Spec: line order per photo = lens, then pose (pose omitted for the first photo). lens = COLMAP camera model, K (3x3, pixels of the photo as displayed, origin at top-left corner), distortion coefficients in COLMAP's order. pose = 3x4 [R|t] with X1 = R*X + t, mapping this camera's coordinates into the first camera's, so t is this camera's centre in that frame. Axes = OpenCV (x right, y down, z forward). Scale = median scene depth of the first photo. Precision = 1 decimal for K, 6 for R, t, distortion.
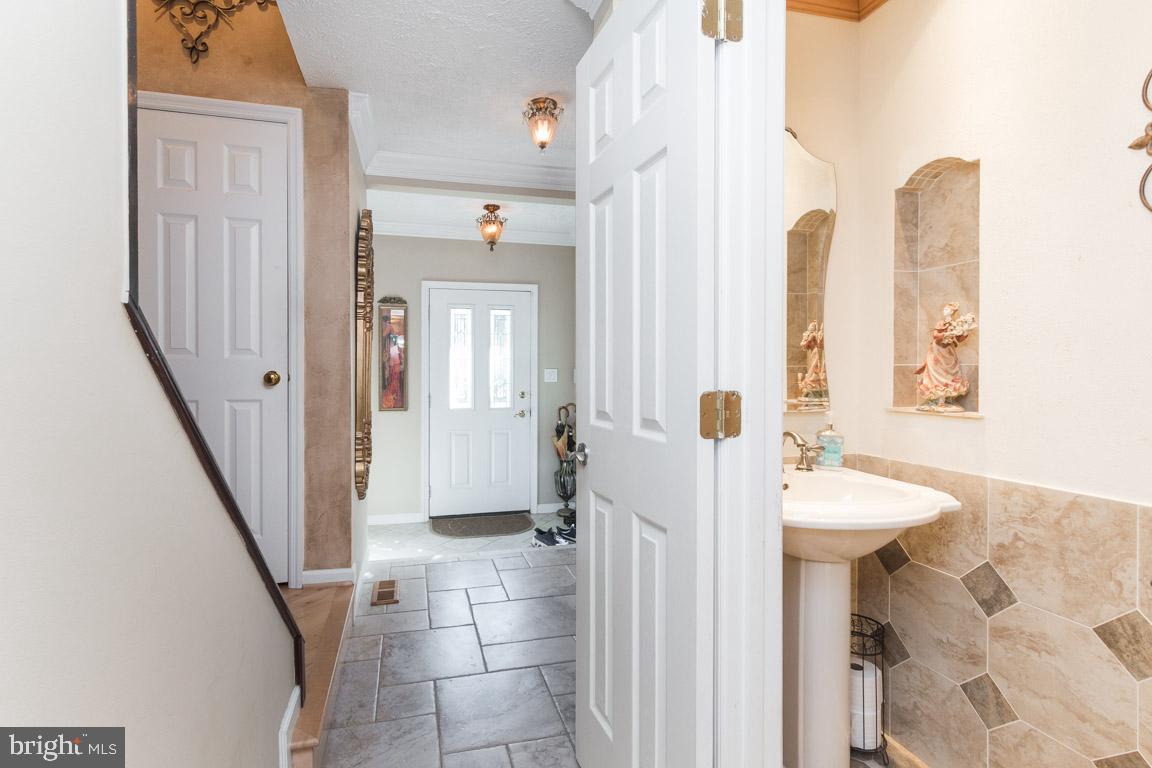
lens RADIAL K [[565.2, 0, 564.9], [0, 565.2, 372.9], [0, 0, 1]] dist [0.009124, -0.003040]
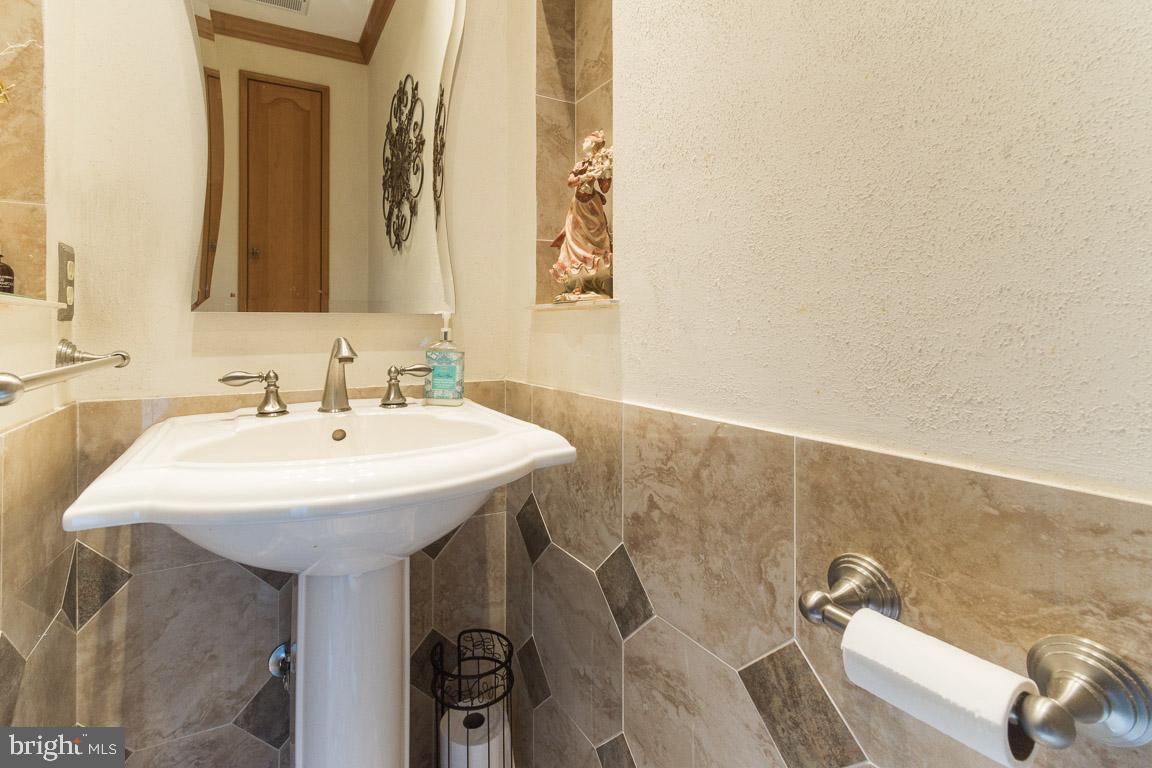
lens RADIAL K [[517.4, 0, 589.9], [0, 517.4, 330.6], [0, 0, 1]] dist [0.004294, -0.002166]
pose [[0.975466, 0.002045, 0.220141, 0.613348], [0.001542, 0.999869, -0.016121, 0.120709], [-0.220145, 0.016065, 0.975335, 0.491835]]
